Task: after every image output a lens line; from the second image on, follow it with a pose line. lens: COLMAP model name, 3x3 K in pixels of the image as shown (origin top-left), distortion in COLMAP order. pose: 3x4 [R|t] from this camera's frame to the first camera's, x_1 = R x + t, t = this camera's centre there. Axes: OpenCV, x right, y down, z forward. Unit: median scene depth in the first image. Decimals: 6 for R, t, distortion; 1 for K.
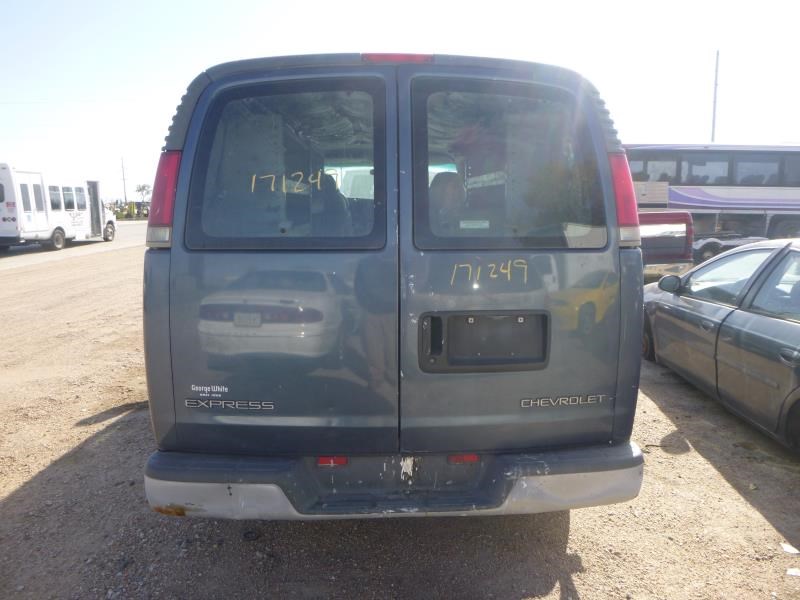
lens RADIAL K [[561.1, 0, 402.7], [0, 561.1, 265.5], [0, 0, 1]] dist [-0.010197, -0.002679]
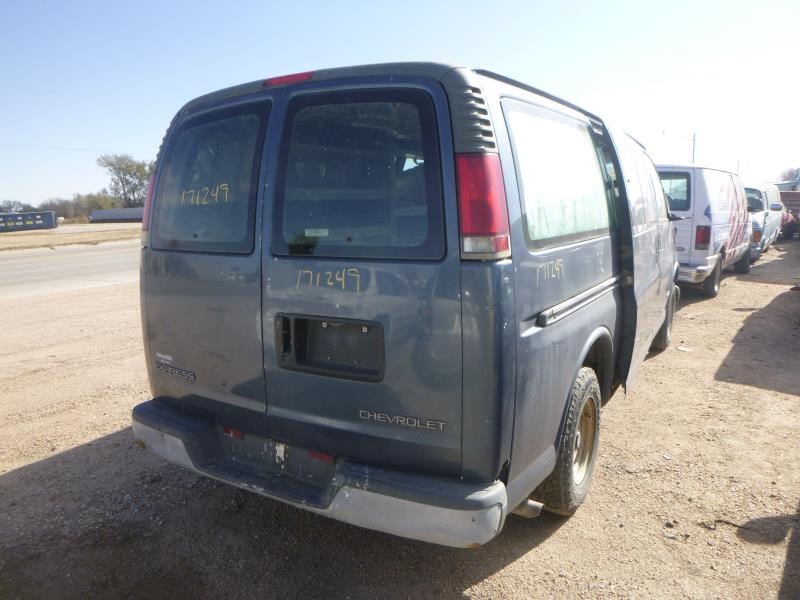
lens RADIAL K [[561.1, 0, 402.7], [0, 561.1, 265.5], [0, 0, 1]] dist [-0.010197, -0.002679]
pose [[0.839836, 0.044725, -0.540995, 0.810277], [-0.043198, 0.998946, 0.015524, -0.034894], [0.541119, 0.010333, 0.840883, 0.207068]]
